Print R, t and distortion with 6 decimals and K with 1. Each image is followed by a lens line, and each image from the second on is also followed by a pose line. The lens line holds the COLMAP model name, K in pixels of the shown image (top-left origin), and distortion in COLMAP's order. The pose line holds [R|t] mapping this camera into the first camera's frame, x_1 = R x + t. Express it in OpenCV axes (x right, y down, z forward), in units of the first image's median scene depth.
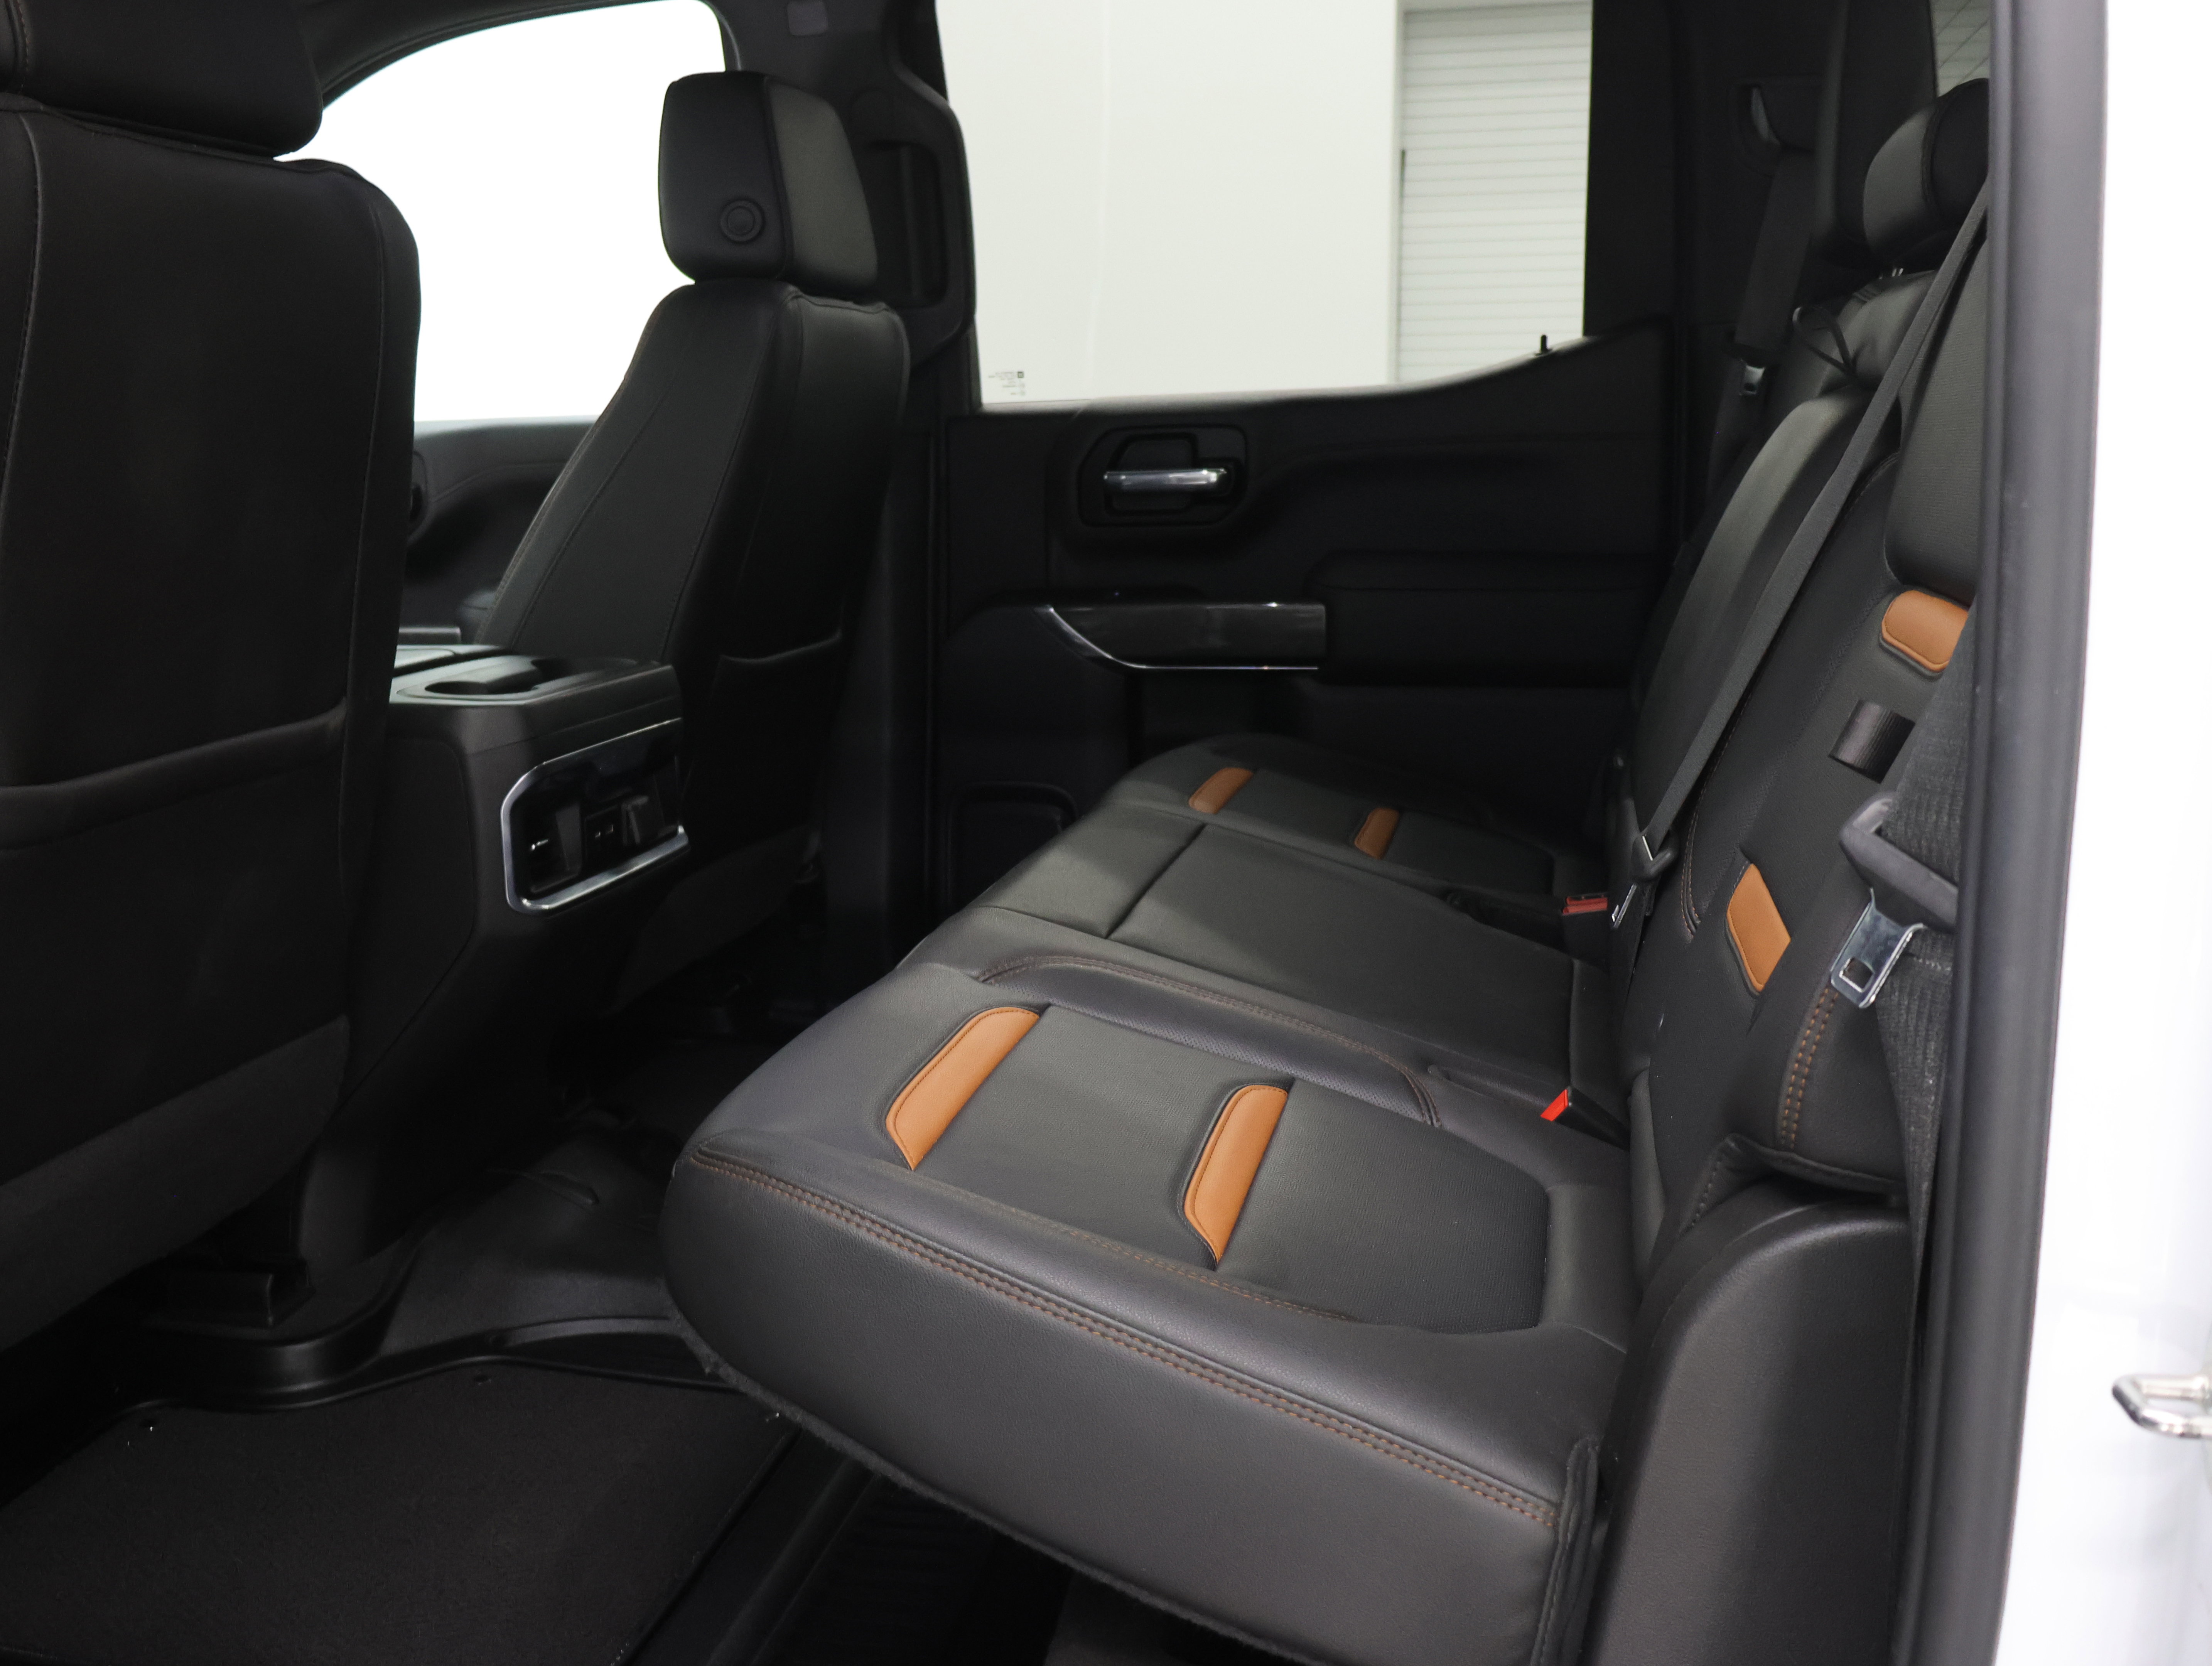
lens RADIAL K [[2076.1, 0, 1106.0], [0, 2076.1, 833.0], [0, 0, 1]] dist [-0.005789, -0.004149]
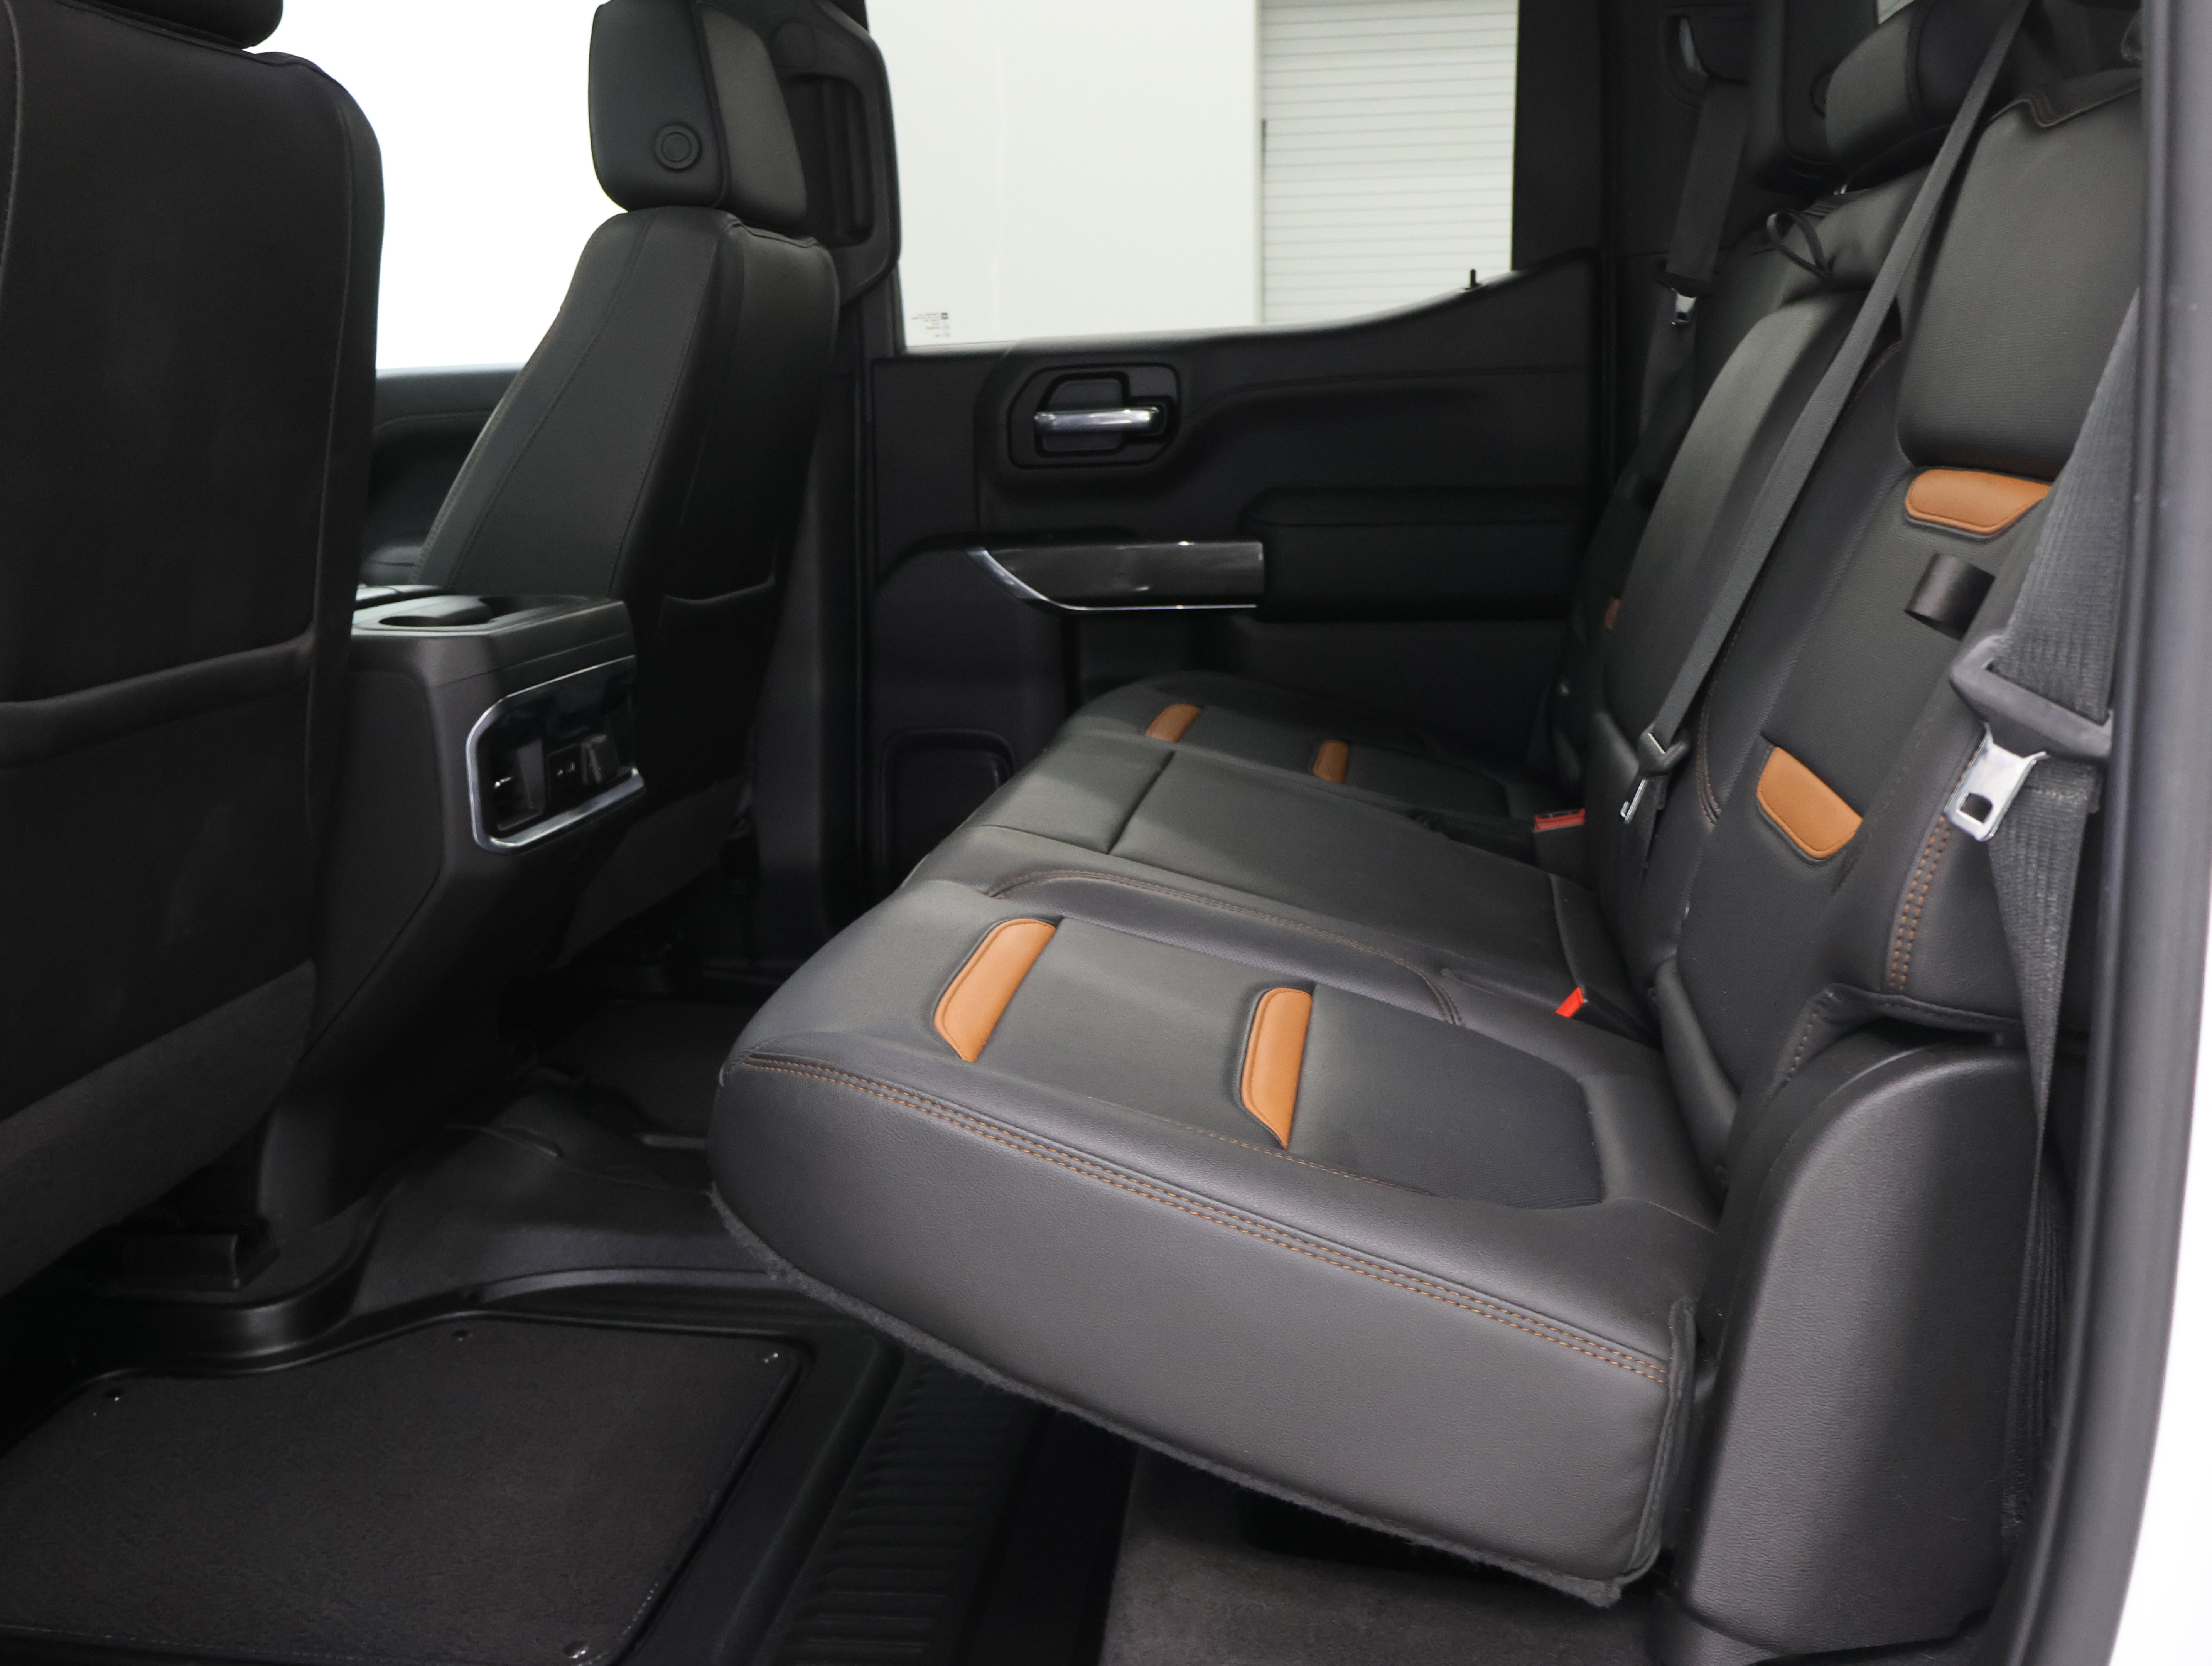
lens RADIAL K [[2076.1, 0, 1106.0], [0, 2076.1, 833.0], [0, 0, 1]] dist [-0.005789, -0.004149]
pose [[0.996855, -0.025754, 0.074952, -0.067755], [0.025415, 0.999662, 0.005467, 0.032173], [-0.075068, -0.003545, 0.997172, 0.014068]]
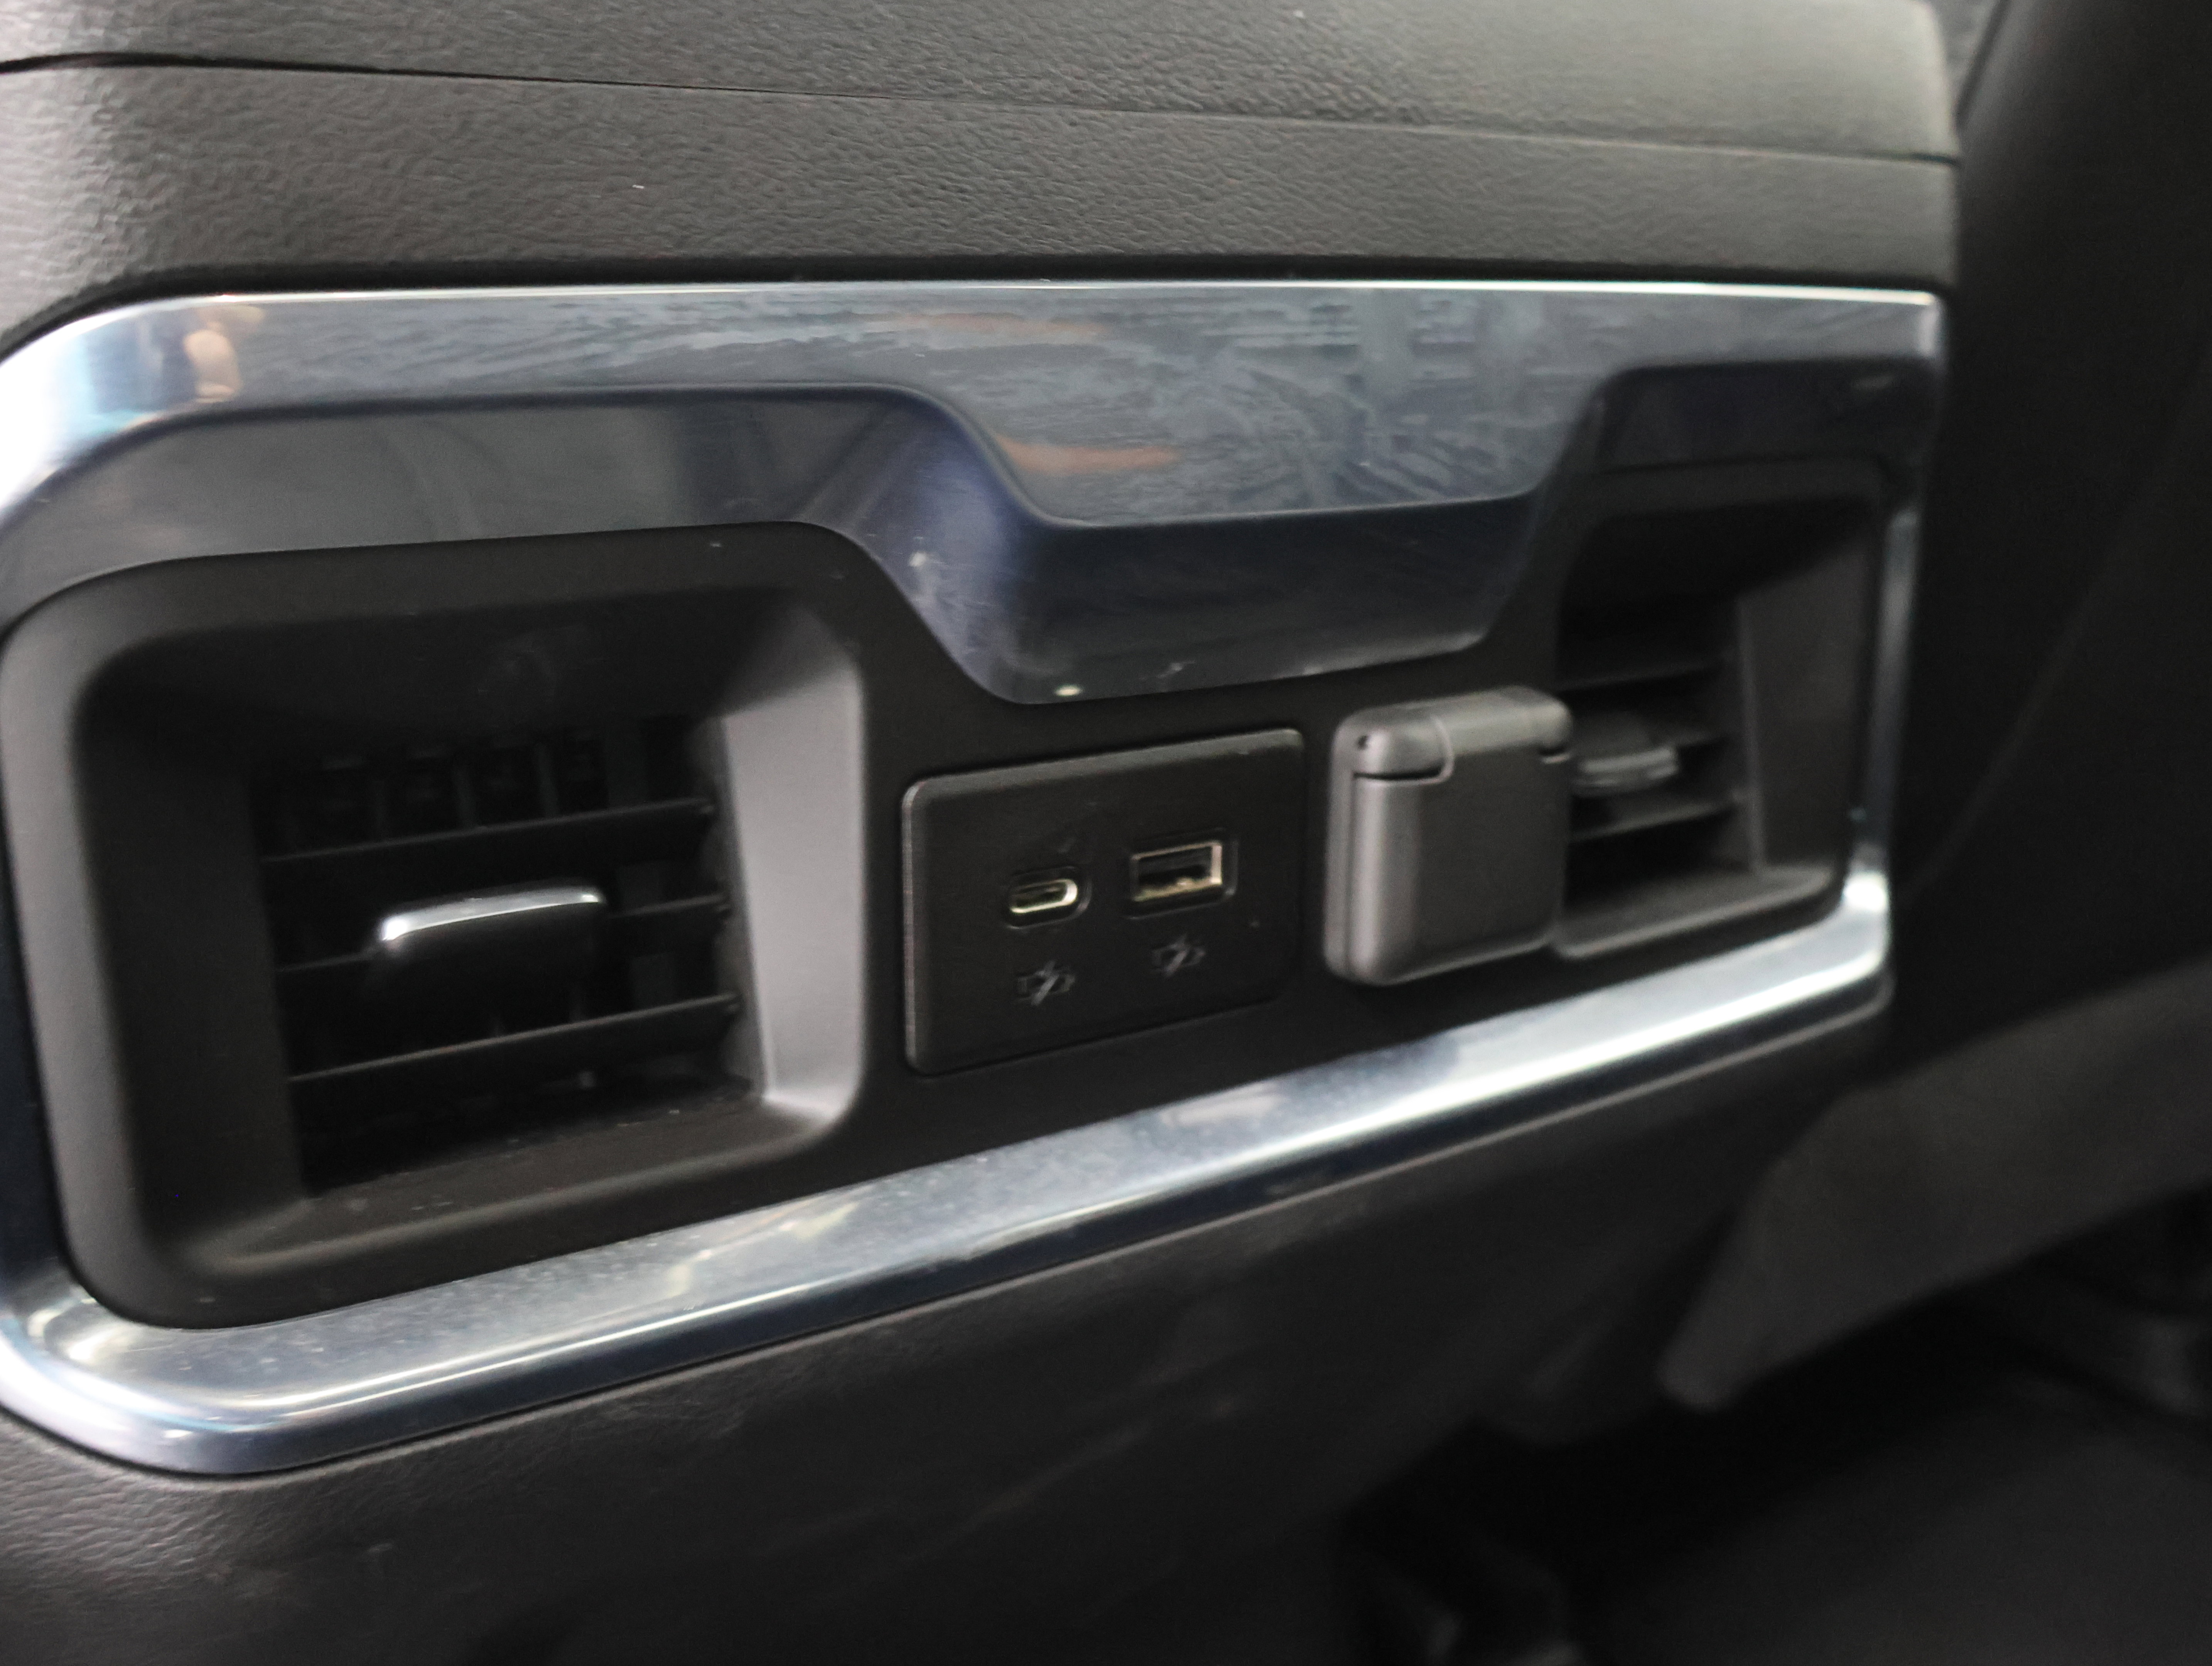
lens RADIAL K [[2076.1, 0, 1106.0], [0, 2076.1, 833.0], [0, 0, 1]] dist [-0.005789, -0.004149]
pose [[0.709777, 0.209653, -0.672504, -0.147756], [-0.149036, 0.977766, 0.147521, -0.029105], [0.688480, -0.004480, 0.725242, 0.948228]]
